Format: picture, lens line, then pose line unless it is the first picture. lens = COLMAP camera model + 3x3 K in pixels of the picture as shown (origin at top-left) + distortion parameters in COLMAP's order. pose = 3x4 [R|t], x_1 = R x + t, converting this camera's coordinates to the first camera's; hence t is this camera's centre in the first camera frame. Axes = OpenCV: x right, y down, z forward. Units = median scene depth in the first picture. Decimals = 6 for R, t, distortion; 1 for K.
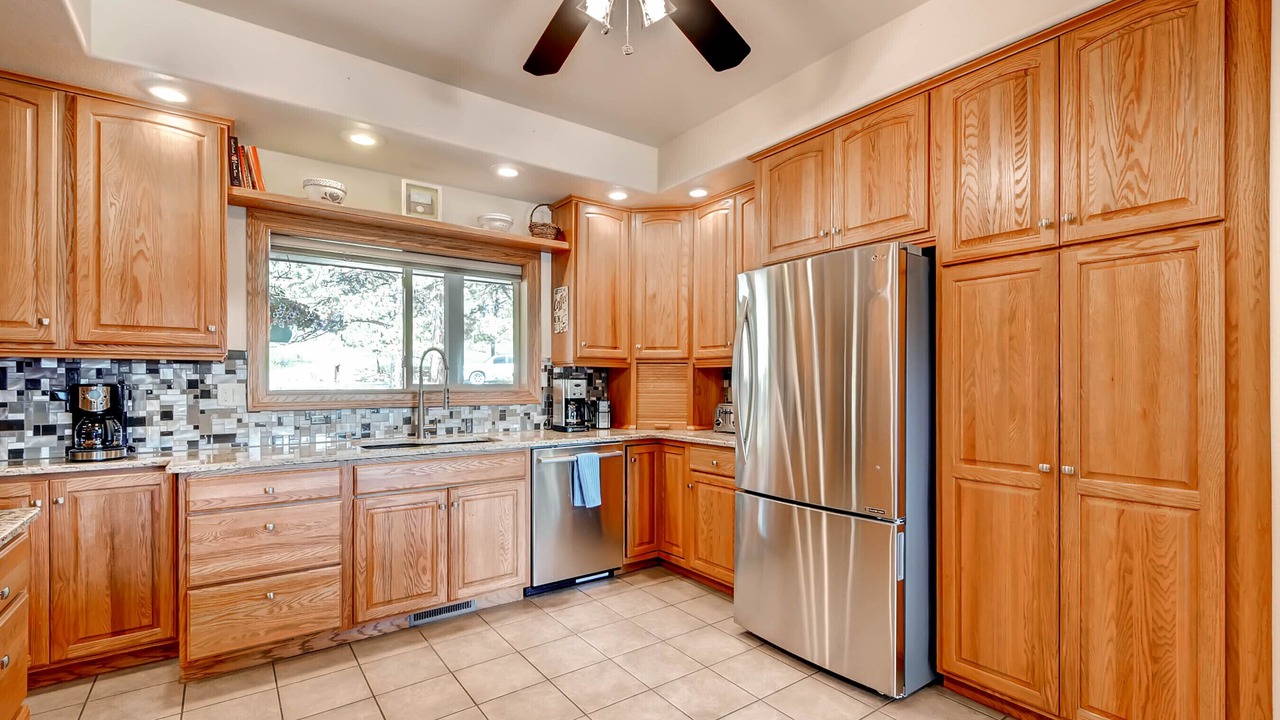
lens RADIAL K [[550.4, 0, 621.1], [0, 550.4, 378.7], [0, 0, 1]] dist [0.003265, -0.002050]
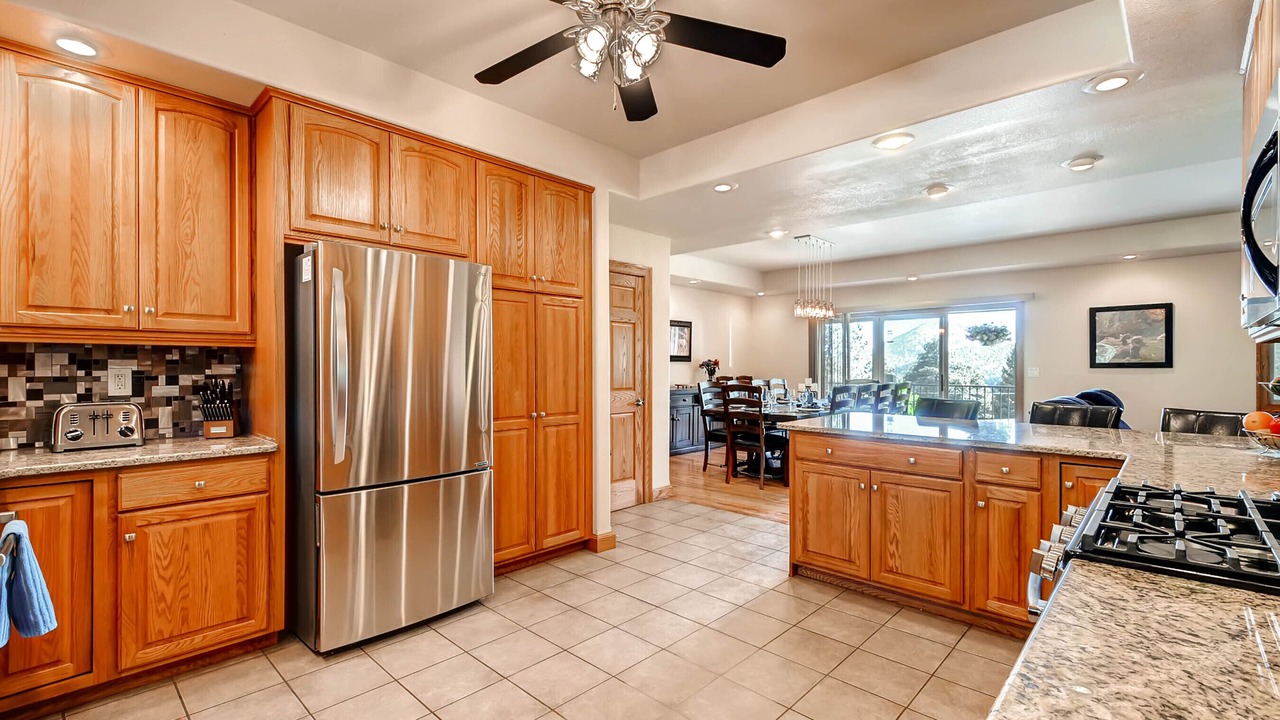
lens RADIAL K [[550.4, 0, 642.4], [0, 550.4, 367.2], [0, 0, 1]] dist [0.003265, -0.002050]
pose [[-0.183892, -0.002644, 0.982943, -0.972169], [-0.004485, 0.999988, 0.001850, 0.001572], [-0.982936, -0.004069, -0.183902, 0.913685]]
